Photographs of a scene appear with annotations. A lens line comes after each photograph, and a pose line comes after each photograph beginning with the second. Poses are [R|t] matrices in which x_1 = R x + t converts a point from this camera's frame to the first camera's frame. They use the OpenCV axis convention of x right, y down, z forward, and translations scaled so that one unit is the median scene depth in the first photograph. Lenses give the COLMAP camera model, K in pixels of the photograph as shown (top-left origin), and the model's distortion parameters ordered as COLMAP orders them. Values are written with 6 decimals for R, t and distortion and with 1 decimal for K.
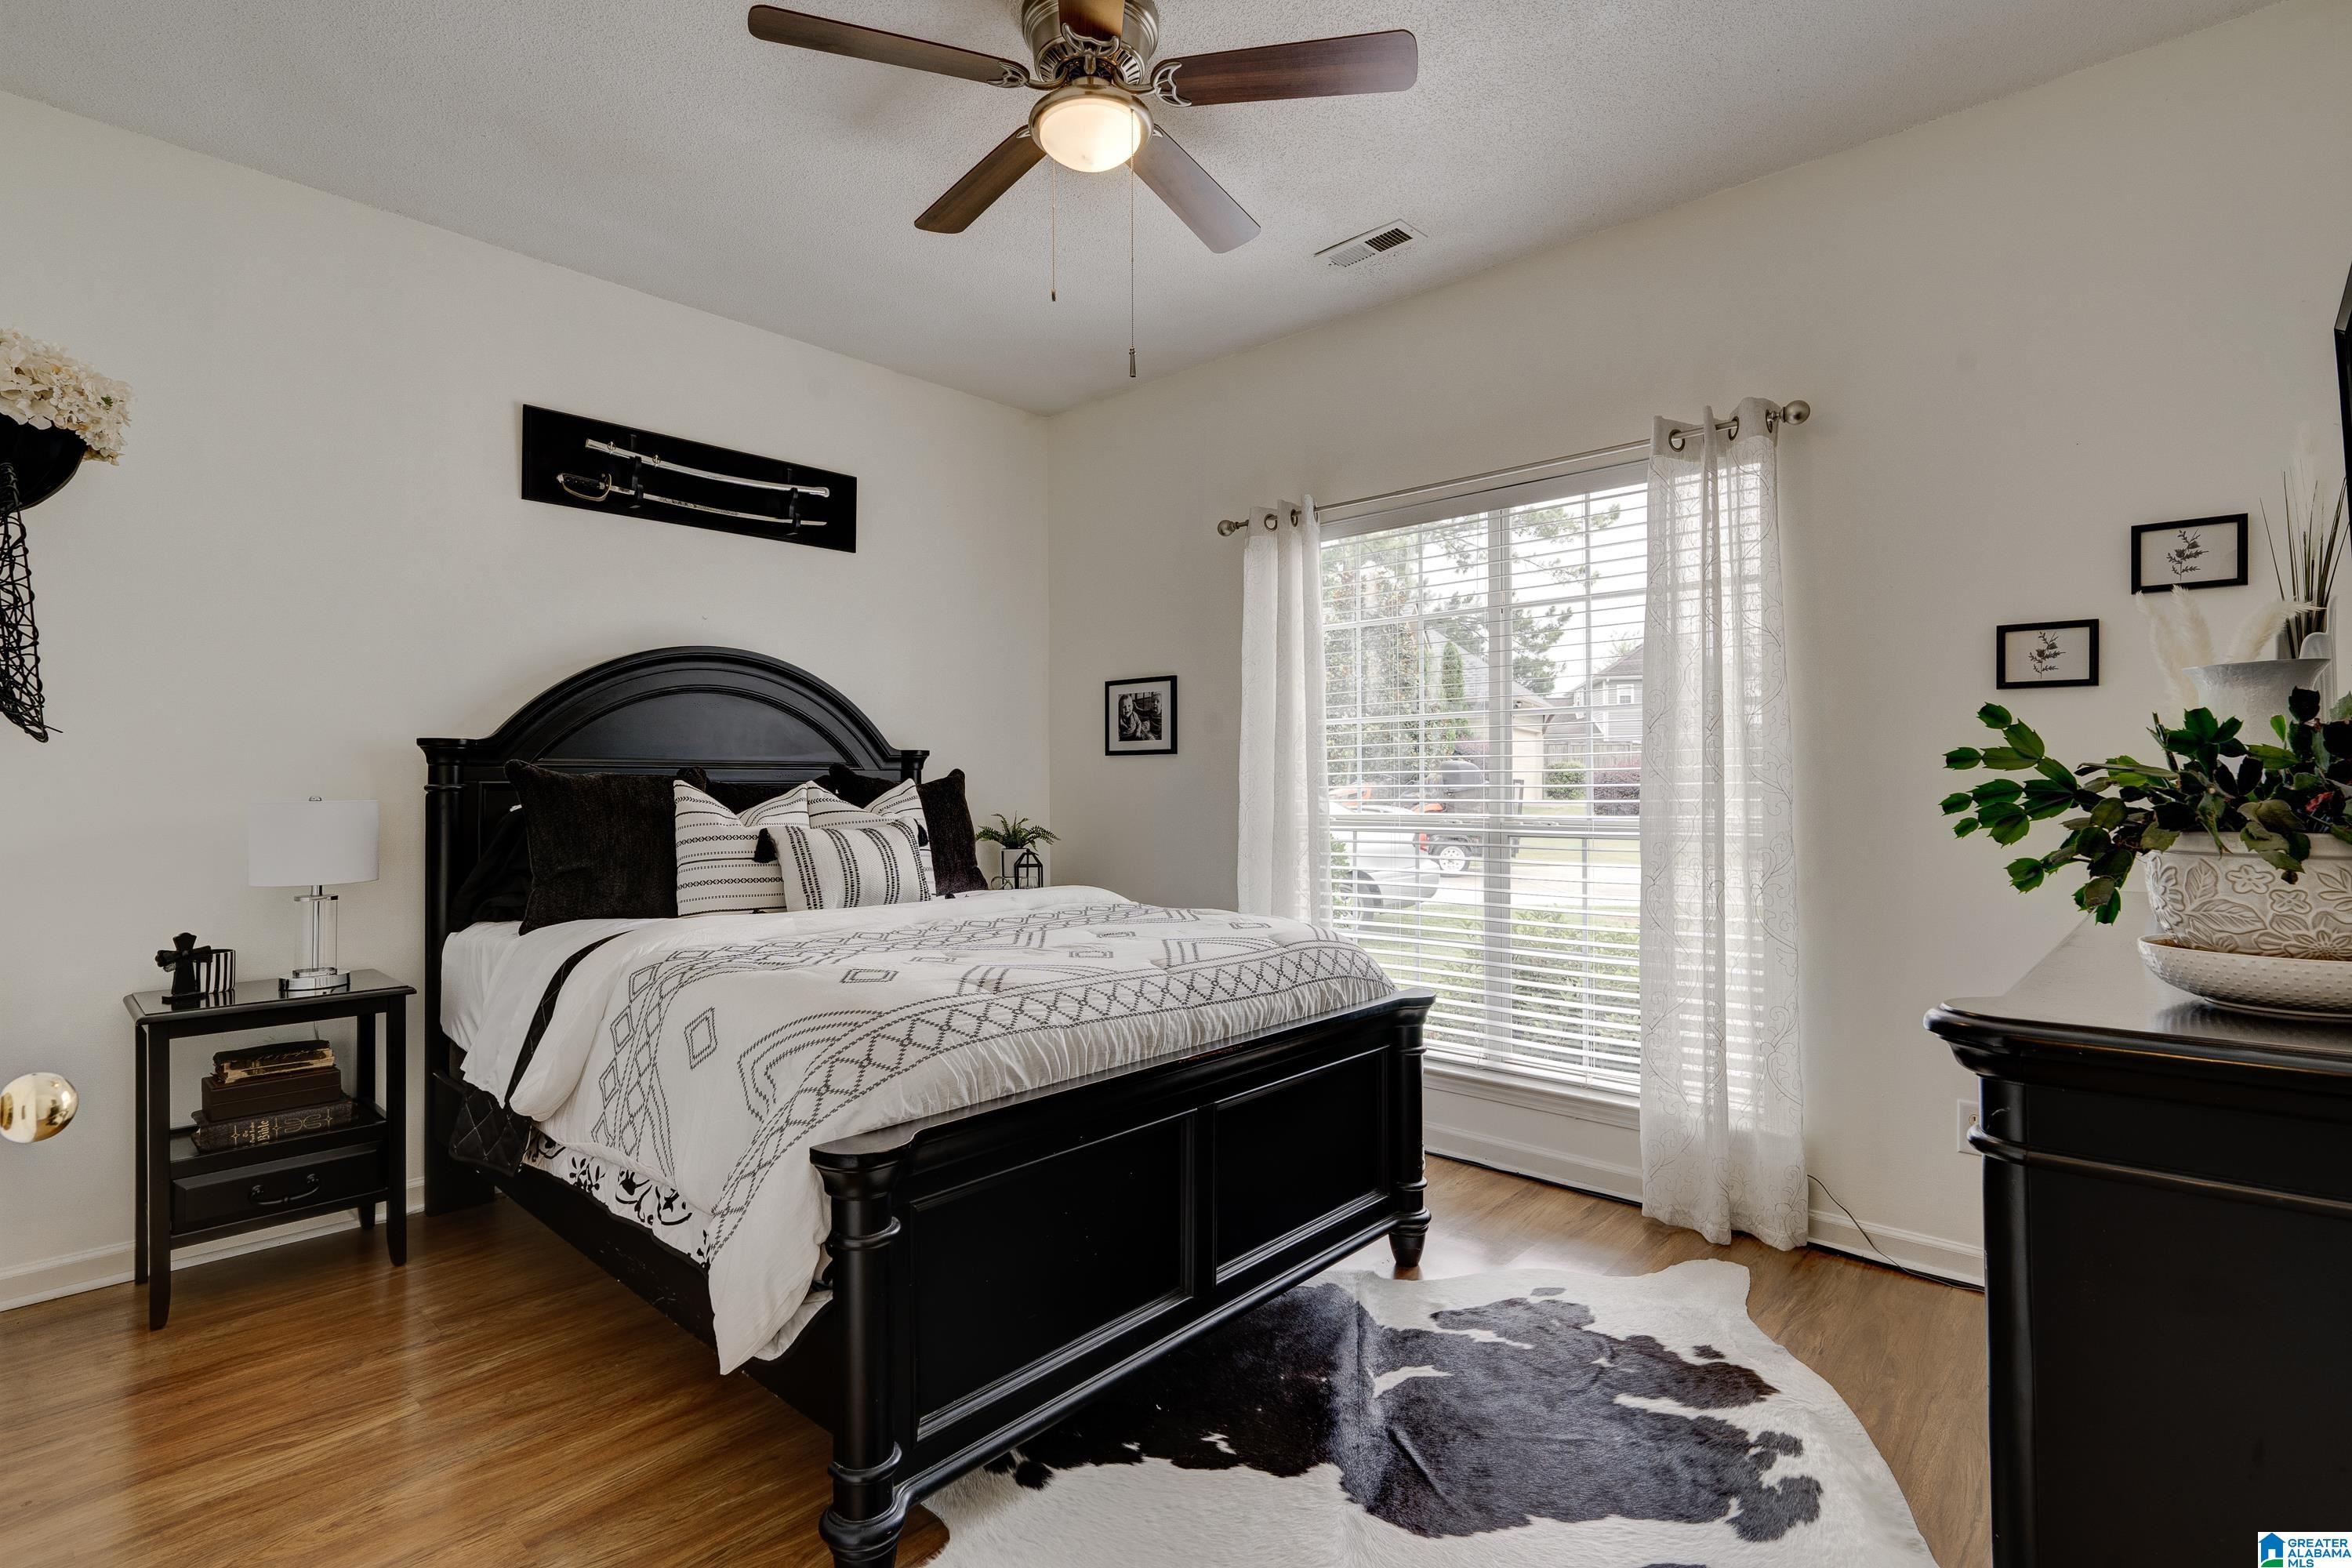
lens RADIAL K [[1088.0, 0, 1176.0], [0, 1088.0, 784.0], [0, 0, 1]] dist [0.001606, 0.000188]
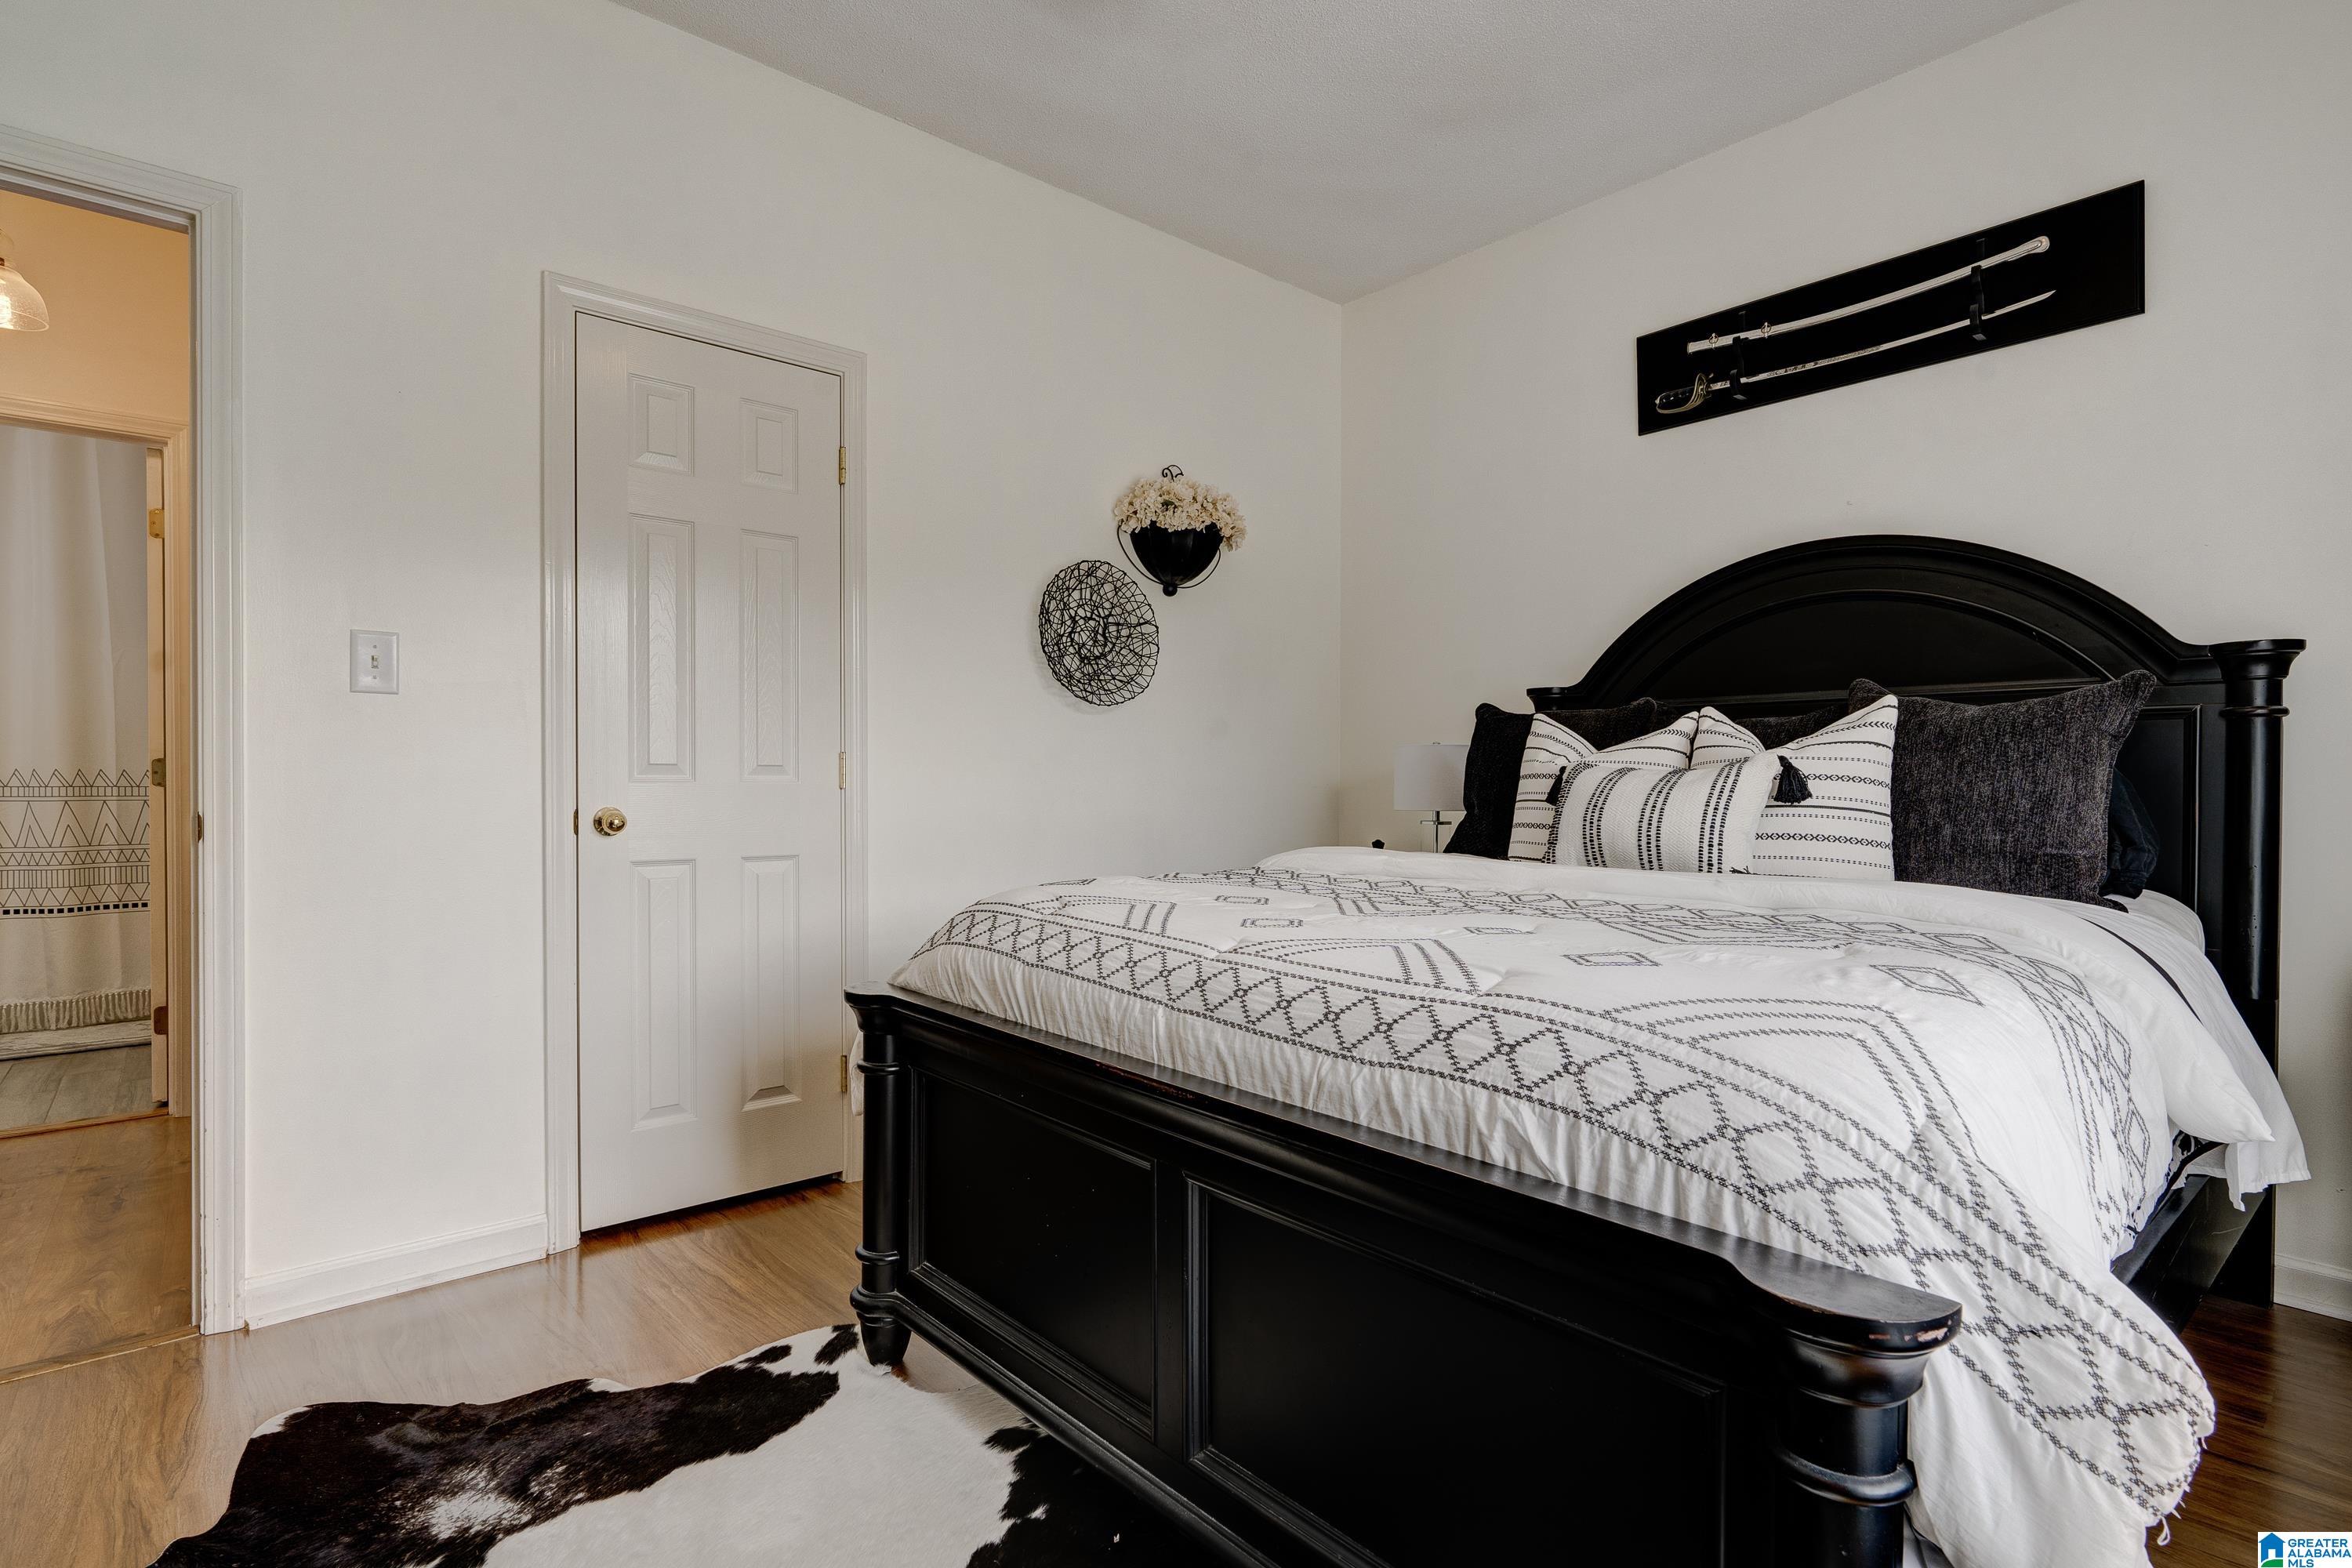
lens RADIAL K [[1131.4, 0, 1168.6], [0, 1131.4, 780.9], [0, 0, 1]] dist [-0.002269, -0.000311]
pose [[-0.110986, 0.004408, -0.993812, 0.464165], [-0.000969, 0.999989, 0.004543, 0.043346], [0.993822, 0.001467, -0.110980, 0.718251]]
